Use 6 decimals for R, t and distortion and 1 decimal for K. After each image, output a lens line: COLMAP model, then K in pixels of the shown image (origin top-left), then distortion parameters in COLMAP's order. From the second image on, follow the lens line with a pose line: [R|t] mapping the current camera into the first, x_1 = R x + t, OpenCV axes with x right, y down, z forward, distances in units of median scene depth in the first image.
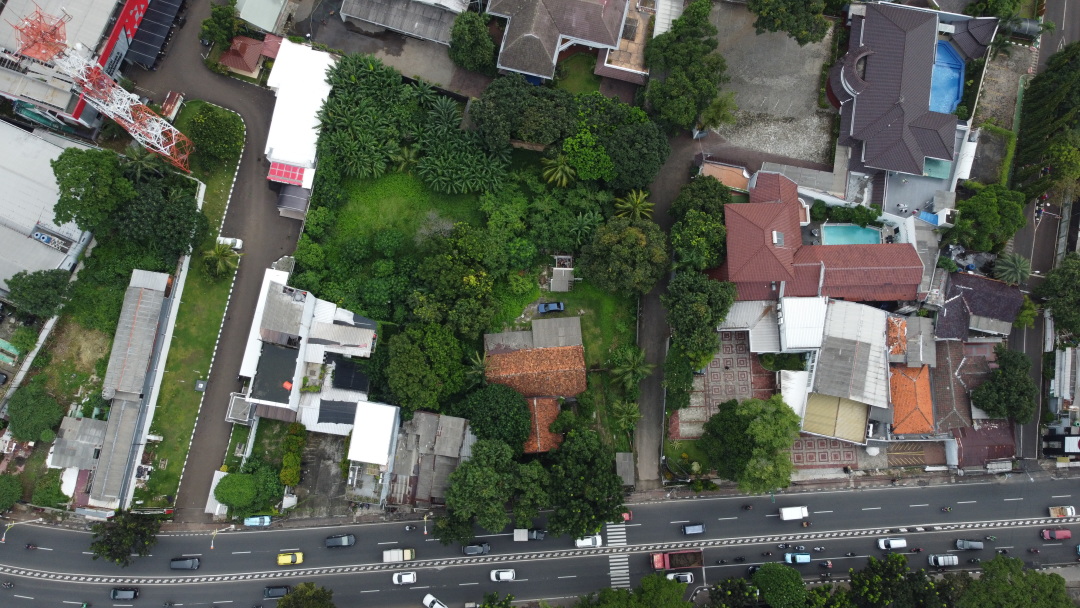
lens RADIAL K [[804.8, 0, 540.0], [0, 804.8, 304.0], [0, 0, 1]] dist [-0.000463, -0.000195]
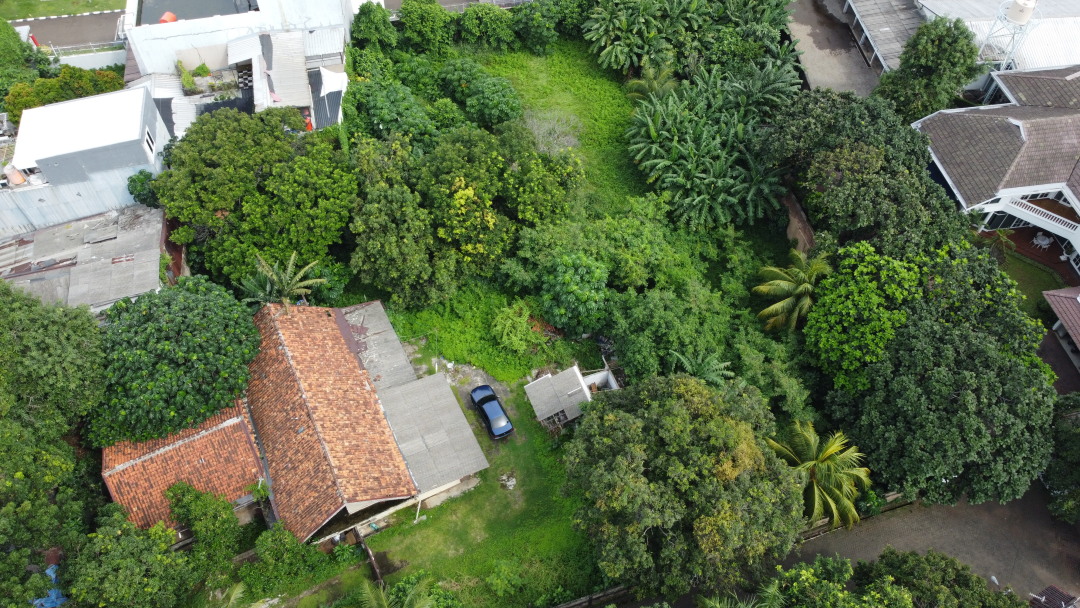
lens RADIAL K [[804.8, 0, 540.0], [0, 804.8, 304.0], [0, 0, 1]] dist [-0.000463, -0.000195]
pose [[0.386588, 0.759683, -0.522906, 0.203154], [-0.913381, 0.393833, -0.103104, 0.002818], [0.127611, 0.517471, 0.846132, 0.633271]]
